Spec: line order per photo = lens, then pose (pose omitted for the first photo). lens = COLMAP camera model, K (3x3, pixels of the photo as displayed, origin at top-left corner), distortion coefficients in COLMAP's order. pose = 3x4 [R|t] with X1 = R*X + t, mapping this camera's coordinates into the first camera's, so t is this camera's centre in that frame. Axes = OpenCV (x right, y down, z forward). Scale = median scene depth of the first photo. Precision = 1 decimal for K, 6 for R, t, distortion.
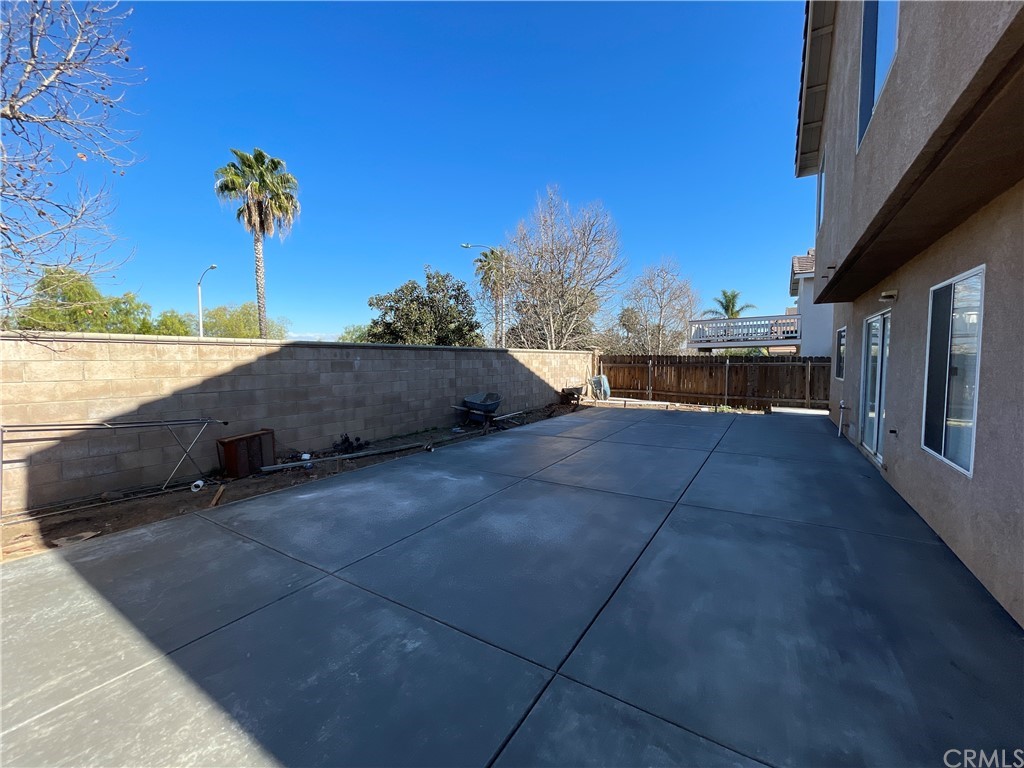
lens RADIAL K [[412.4, 0, 512.0], [0, 412.4, 384.0], [0, 0, 1]] dist [0.000102, -0.000144]
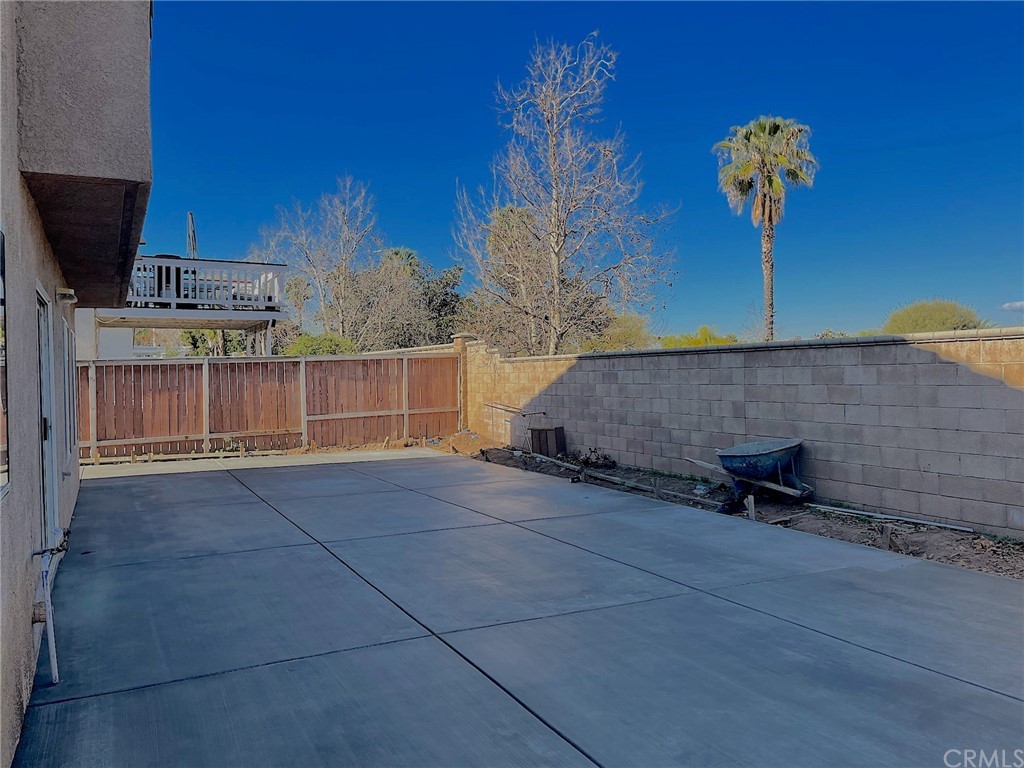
lens RADIAL K [[412.4, 0, 512.0], [0, 412.4, 384.0], [0, 0, 1]] dist [0.000102, -0.000144]
pose [[-0.219330, 0.024215, -0.975350, 0.517524], [-0.048421, 0.998190, 0.035671, -0.048173], [0.974448, 0.055051, -0.217761, 0.930217]]
